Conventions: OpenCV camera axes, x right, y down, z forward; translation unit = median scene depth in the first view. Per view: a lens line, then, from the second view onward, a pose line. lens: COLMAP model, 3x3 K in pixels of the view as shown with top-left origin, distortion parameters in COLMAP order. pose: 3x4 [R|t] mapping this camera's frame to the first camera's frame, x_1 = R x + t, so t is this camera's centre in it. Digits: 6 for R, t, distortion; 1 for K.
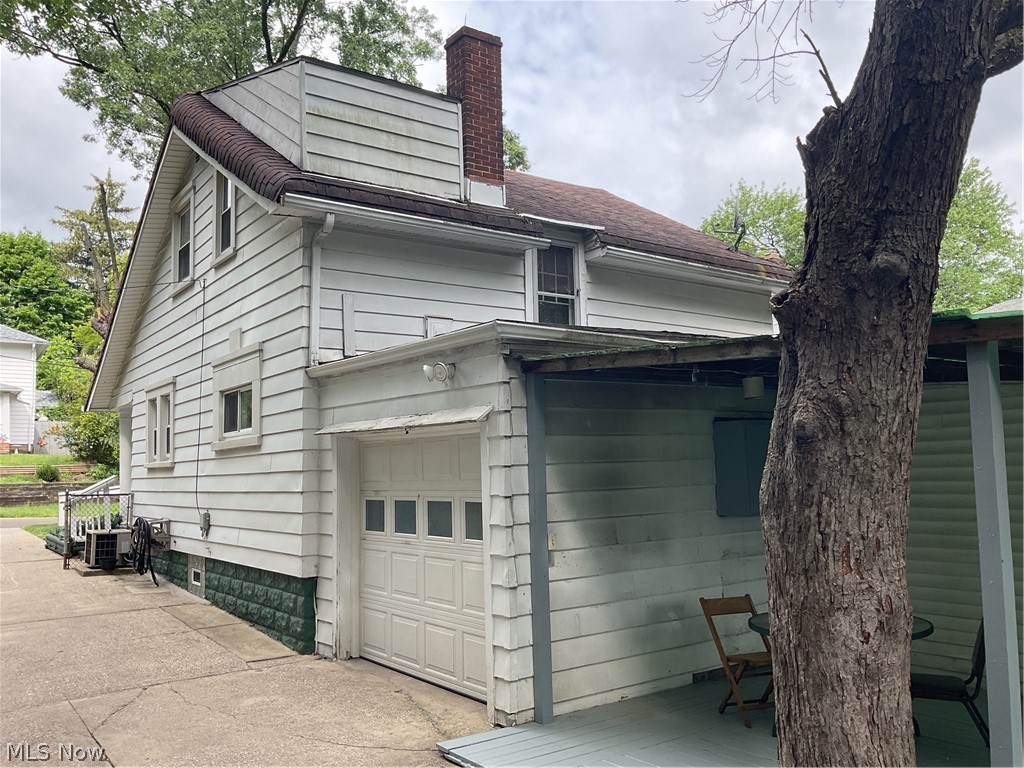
lens RADIAL K [[849.1, 0, 512.0], [0, 849.1, 384.0], [0, 0, 1]] dist [0.085158, -0.163274]
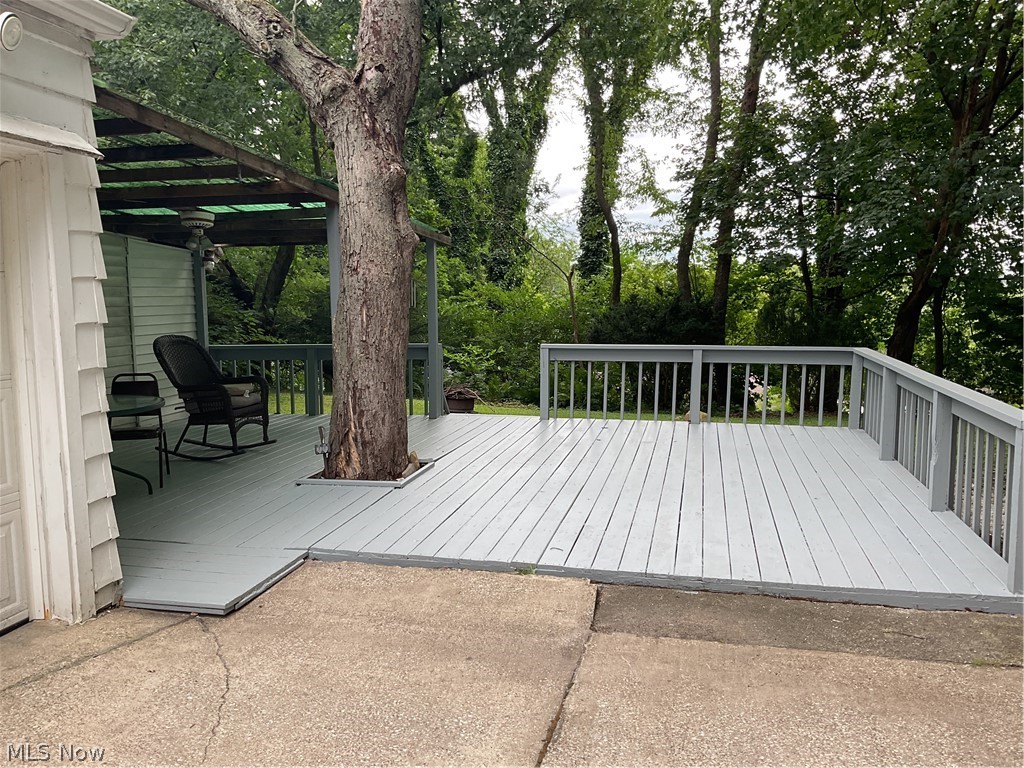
lens RADIAL K [[844.6, 0, 512.0], [0, 844.6, 384.0], [0, 0, 1]] dist [0.112940, -0.222331]
pose [[-0.657604, -0.054244, 0.751408, -1.231473], [-0.055766, 0.998173, 0.023254, 0.302697], [-0.751297, -0.026611, -0.659428, 2.004072]]
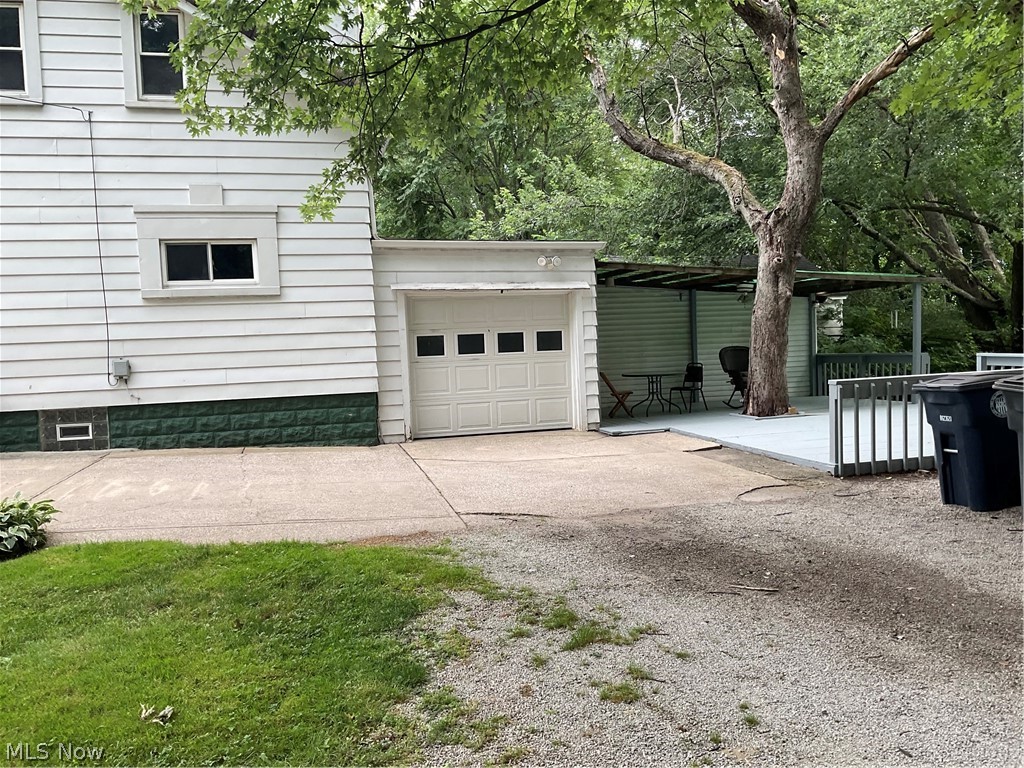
lens RADIAL K [[844.6, 0, 512.0], [0, 844.6, 384.0], [0, 0, 1]] dist [0.112940, -0.222331]
pose [[0.366842, -0.042983, 0.929290, -3.433753], [-0.067051, 0.995112, 0.072496, 0.233480], [-0.927864, -0.088904, 0.362167, 0.701185]]
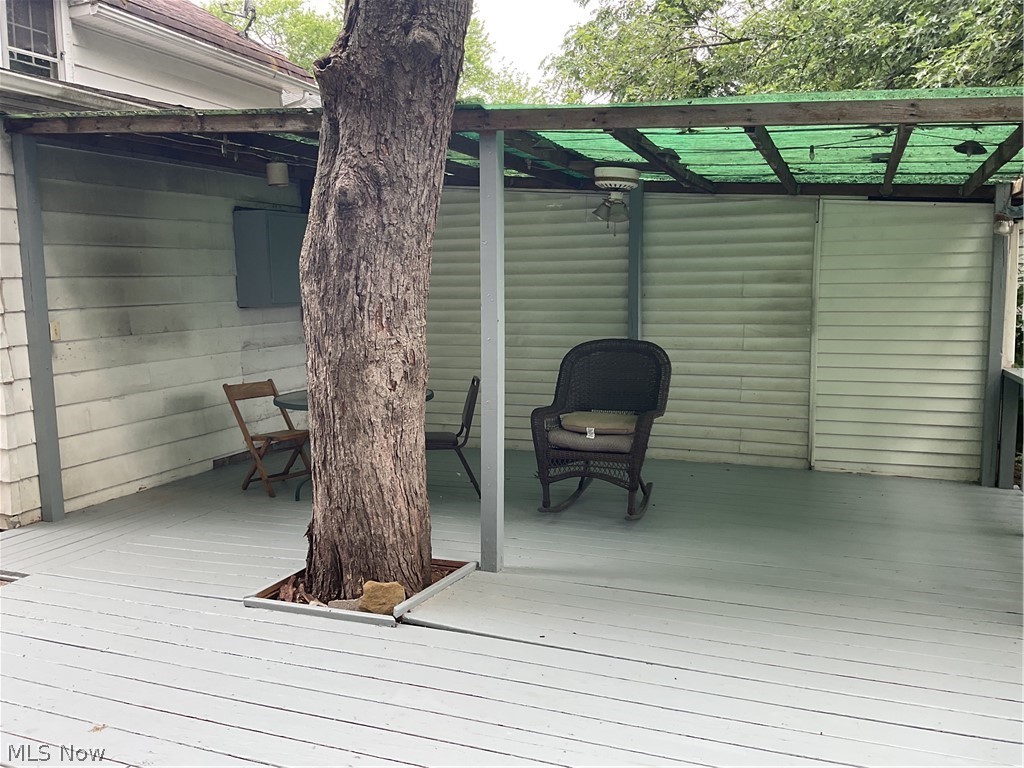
lens RADIAL K [[849.1, 0, 512.0], [0, 849.1, 384.0], [0, 0, 1]] dist [0.085158, -0.163274]
pose [[0.845745, -0.052738, 0.530975, -0.050668], [-0.062916, 0.978306, 0.197381, 0.056577], [-0.529865, -0.200341, 0.824079, -0.012998]]
